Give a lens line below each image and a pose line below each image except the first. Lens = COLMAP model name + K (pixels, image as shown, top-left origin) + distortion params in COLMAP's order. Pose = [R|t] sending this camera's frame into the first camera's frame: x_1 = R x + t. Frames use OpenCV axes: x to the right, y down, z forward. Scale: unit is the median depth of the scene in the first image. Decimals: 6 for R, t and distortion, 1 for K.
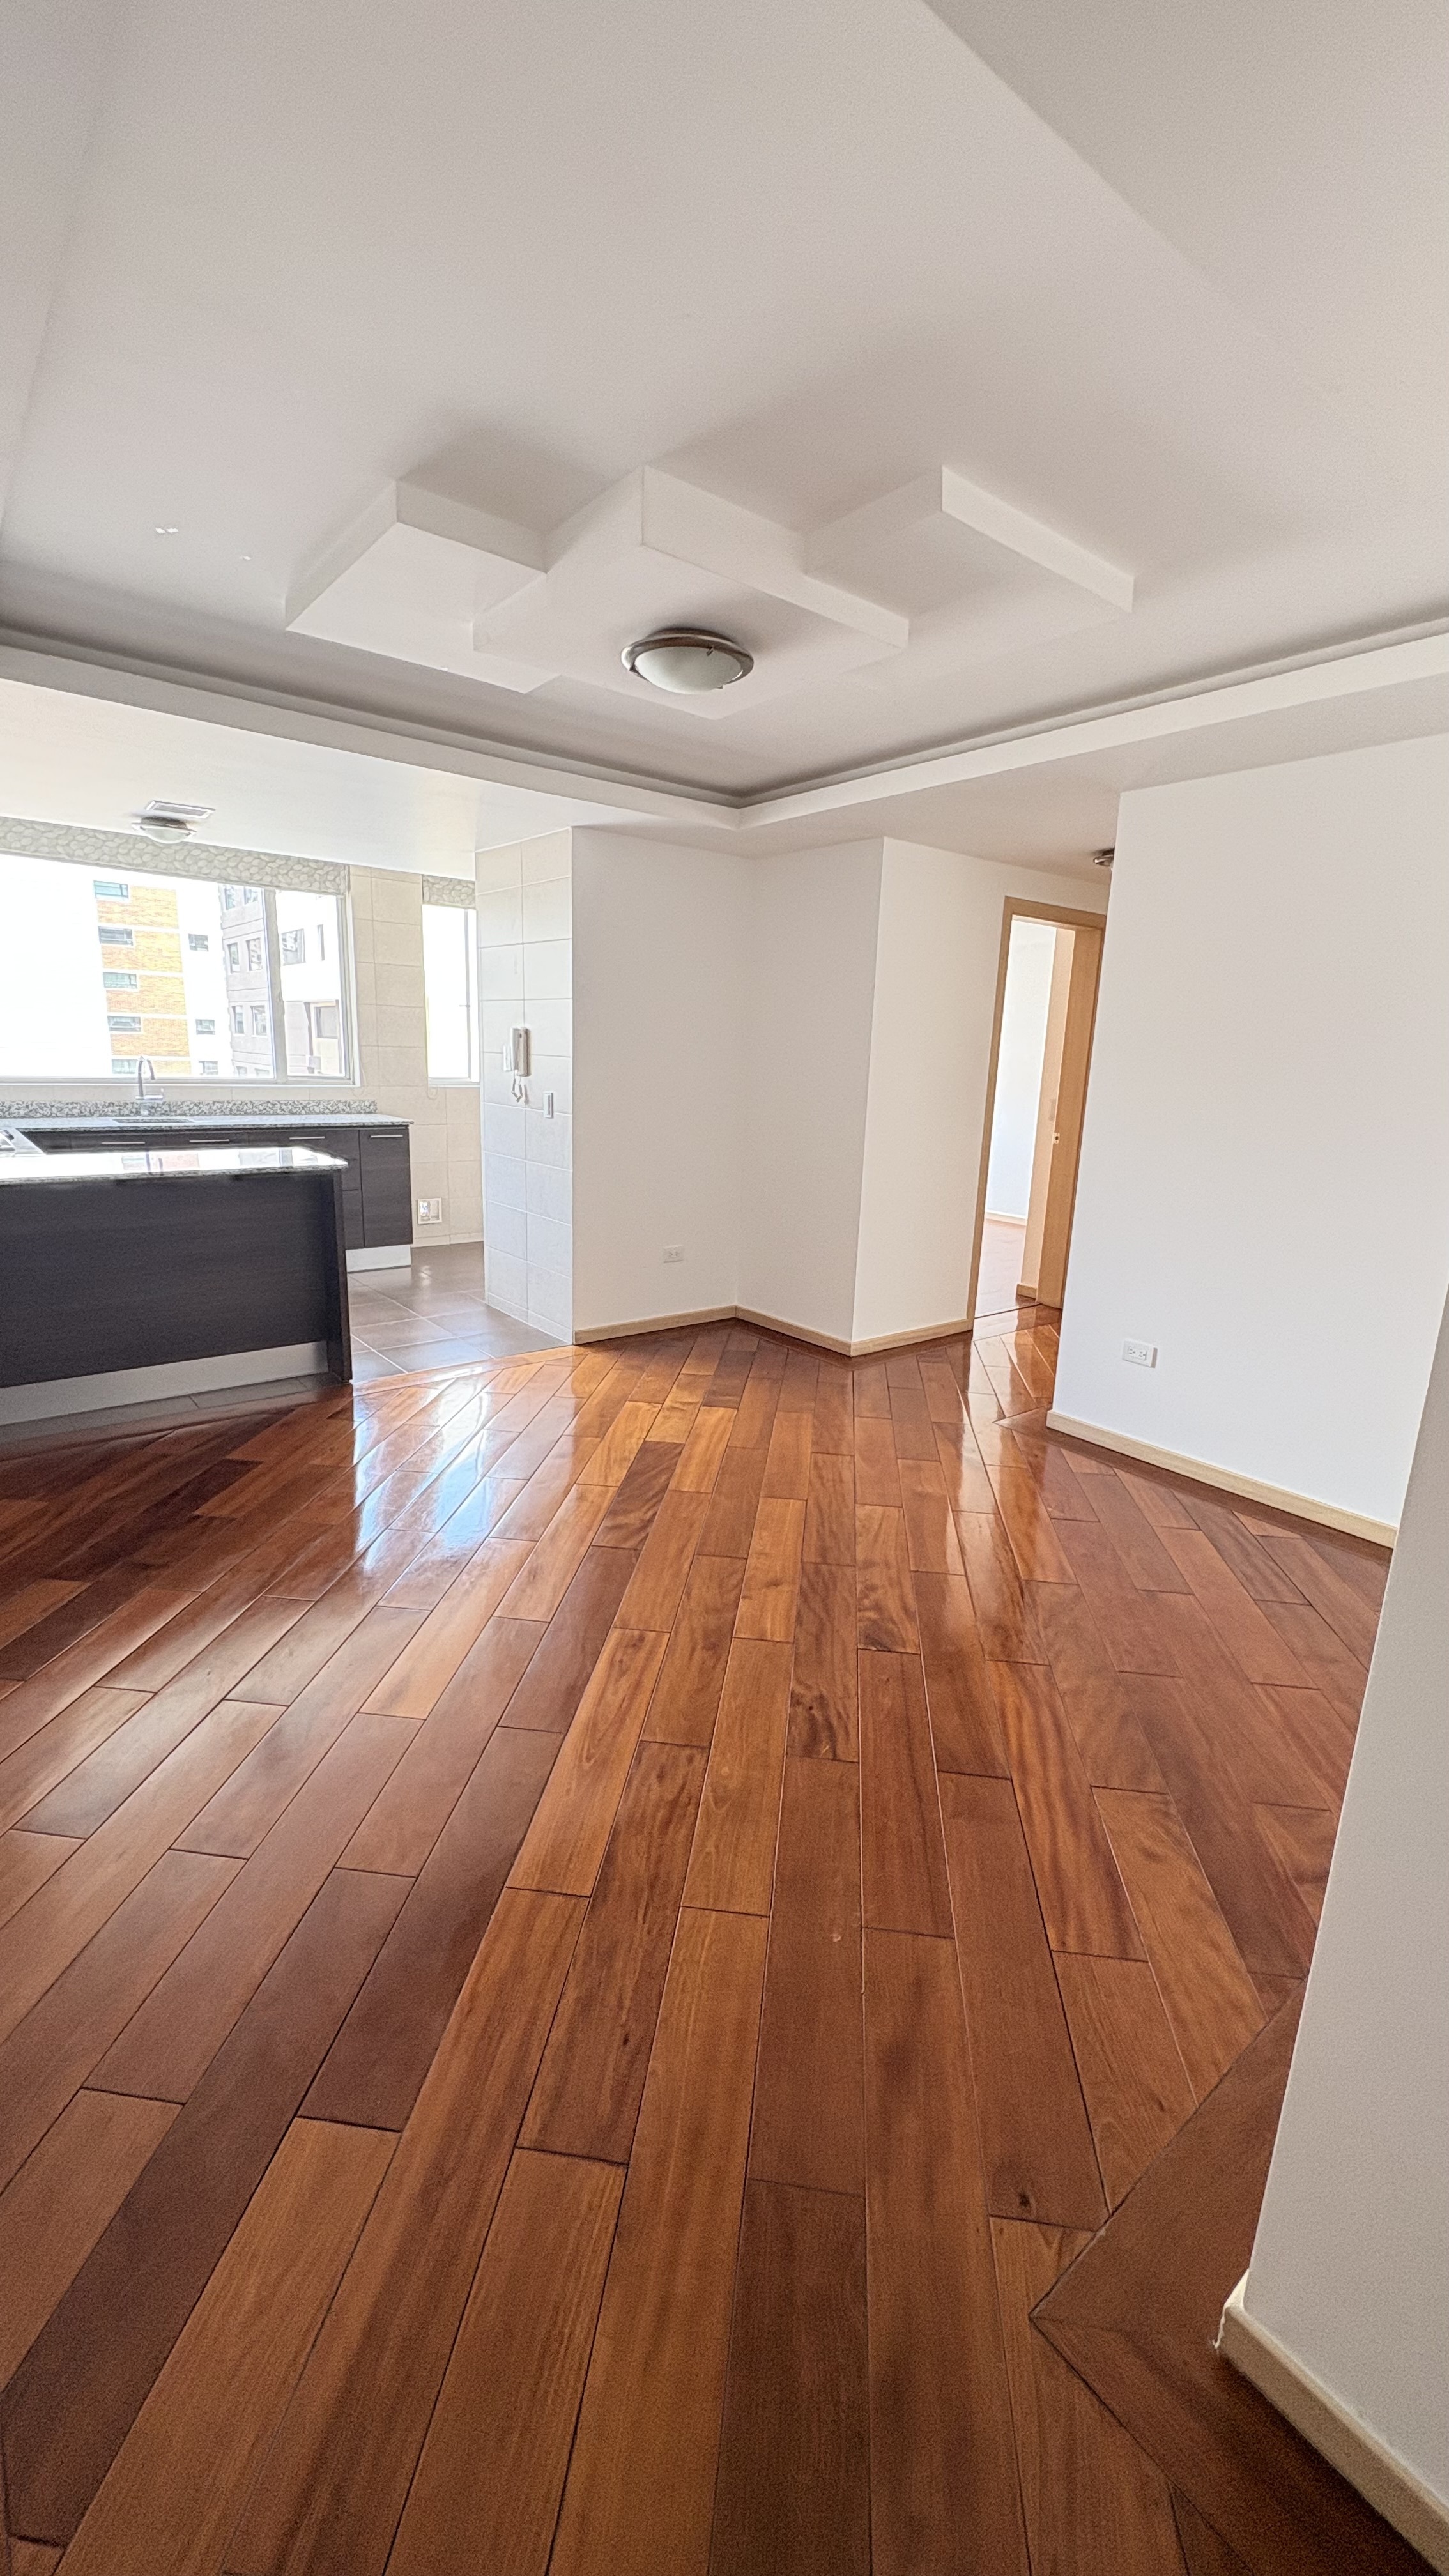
lens RADIAL K [[1019.4, 0, 724.5], [0, 1019.4, 1288.0], [0, 0, 1]] dist [0.000761, -0.000042]
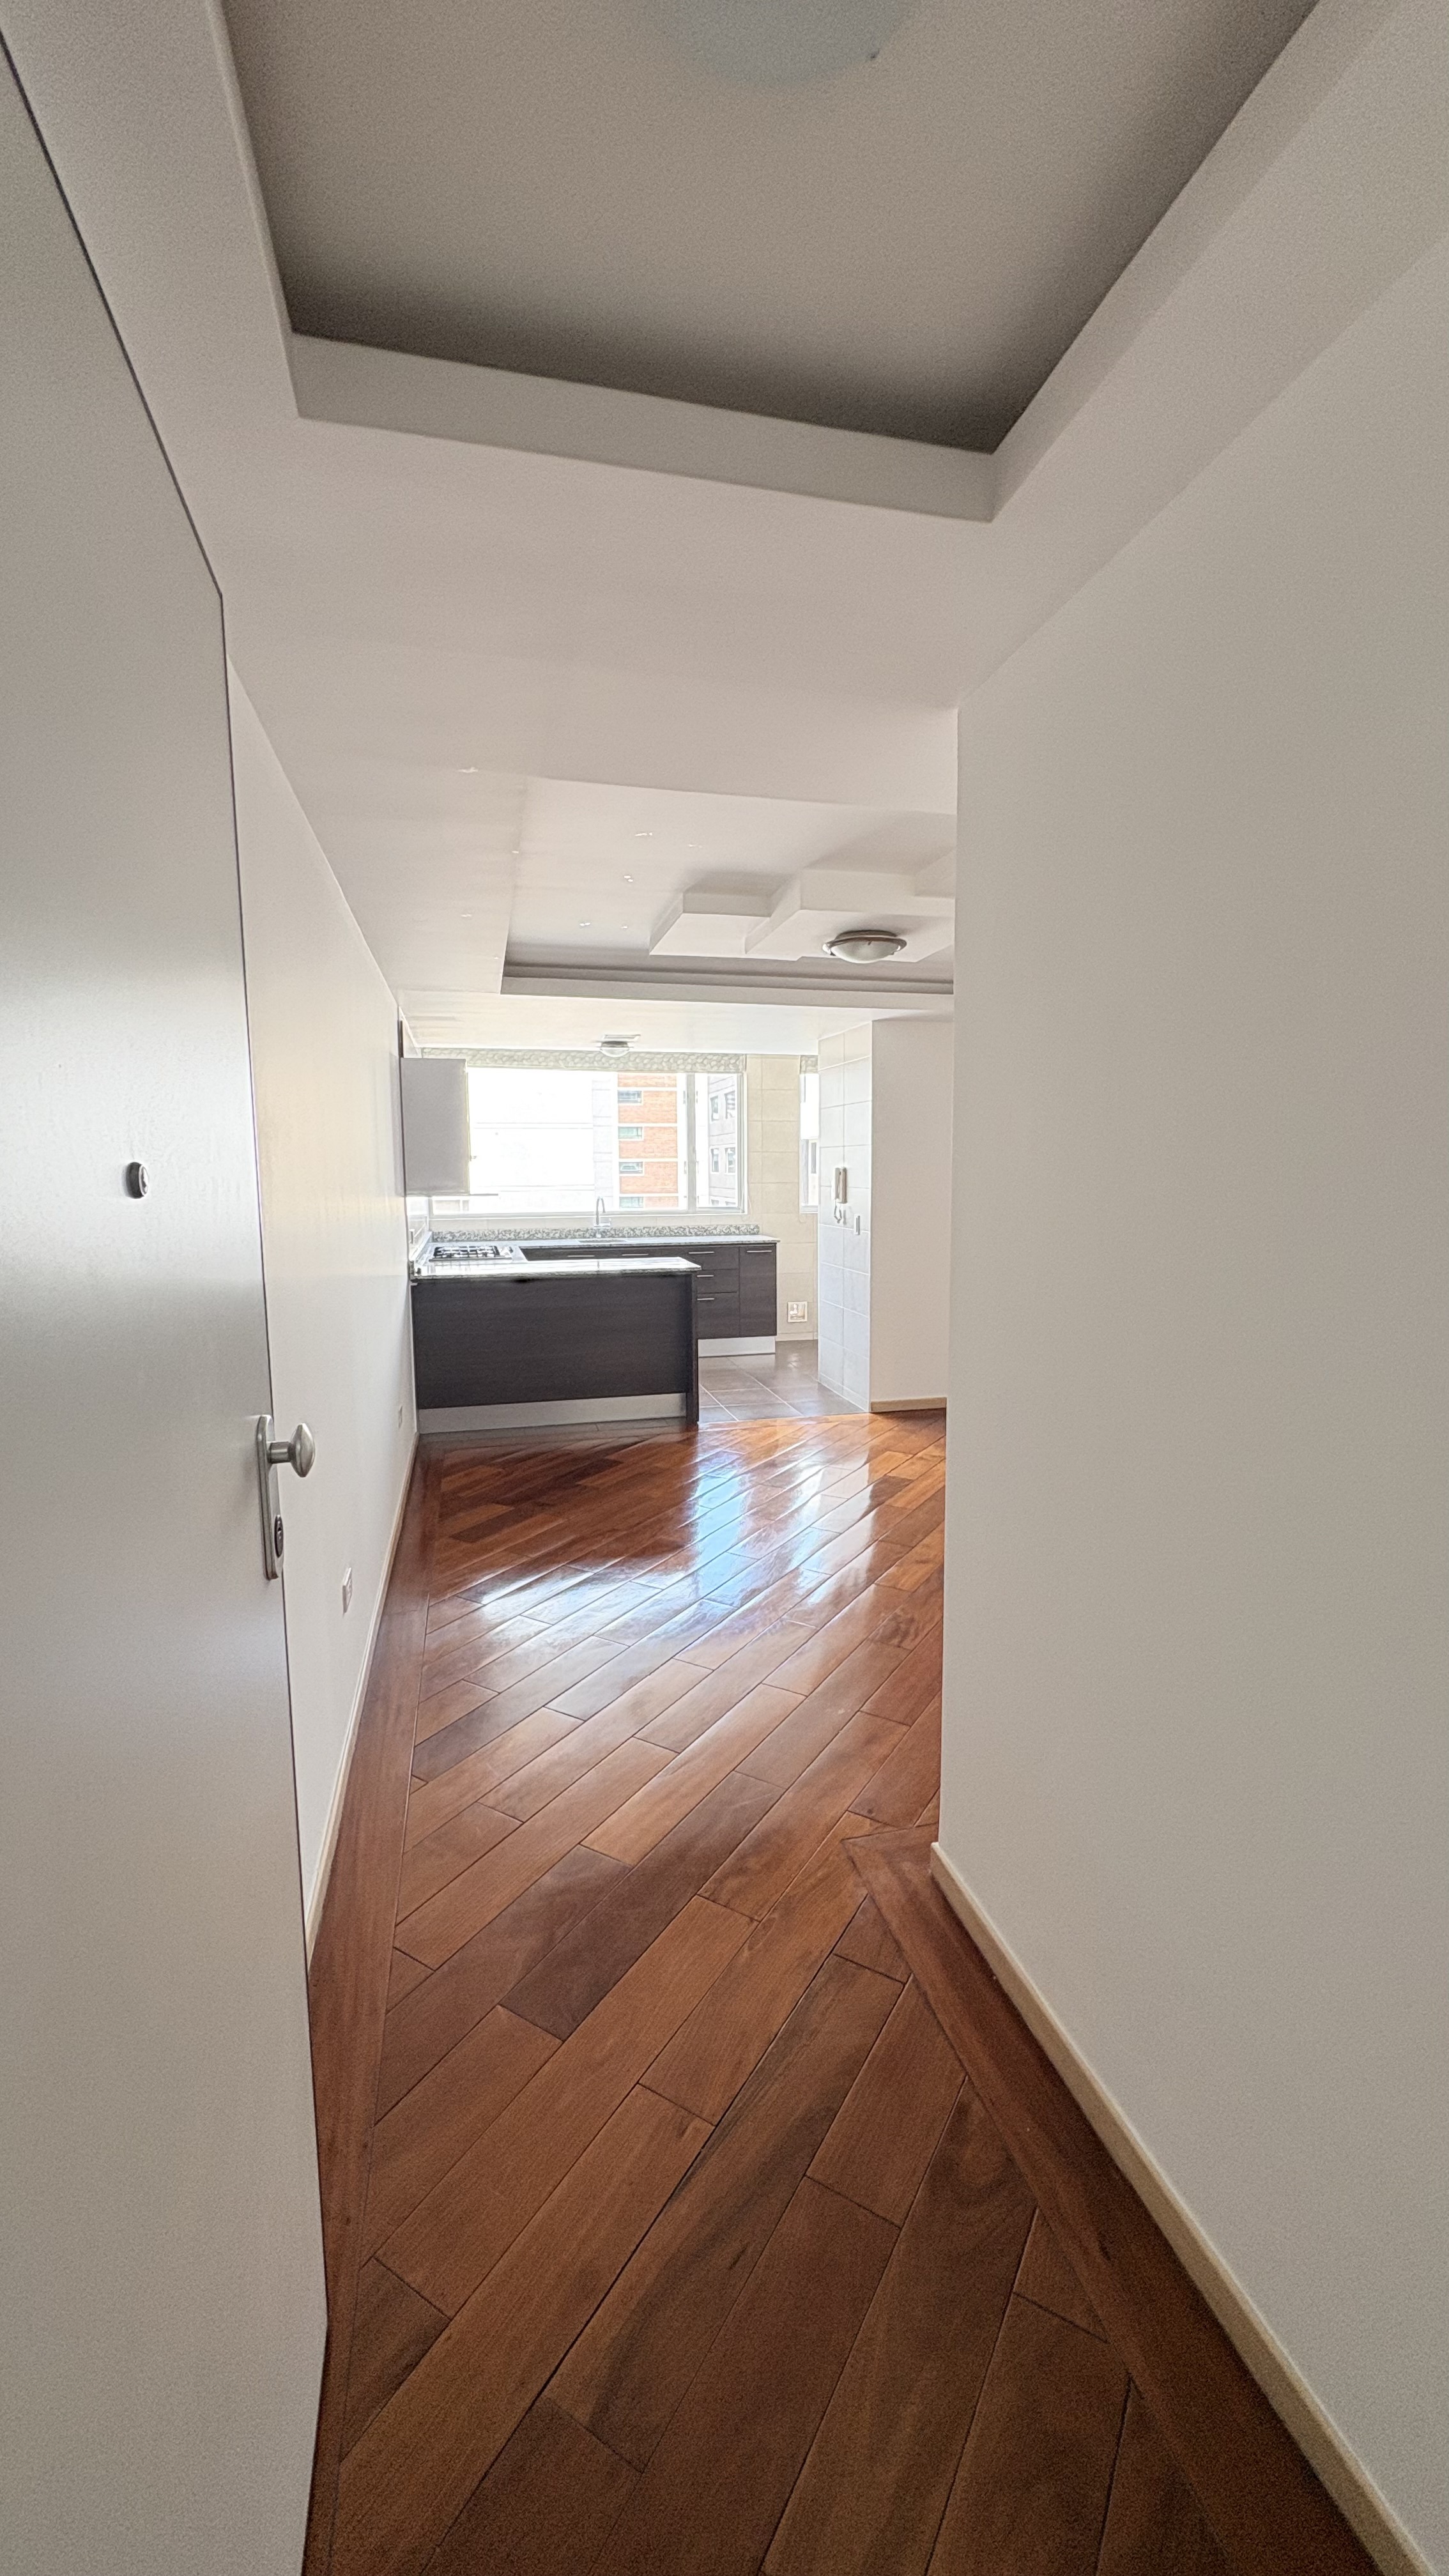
lens RADIAL K [[1019.4, 0, 724.5], [0, 1019.4, 1288.0], [0, 0, 1]] dist [0.000761, -0.000042]
pose [[0.907590, 0.007636, -0.419787, 0.194978], [-0.058098, 0.992500, -0.107556, 0.044251], [0.415817, 0.122006, 0.901227, -0.203786]]
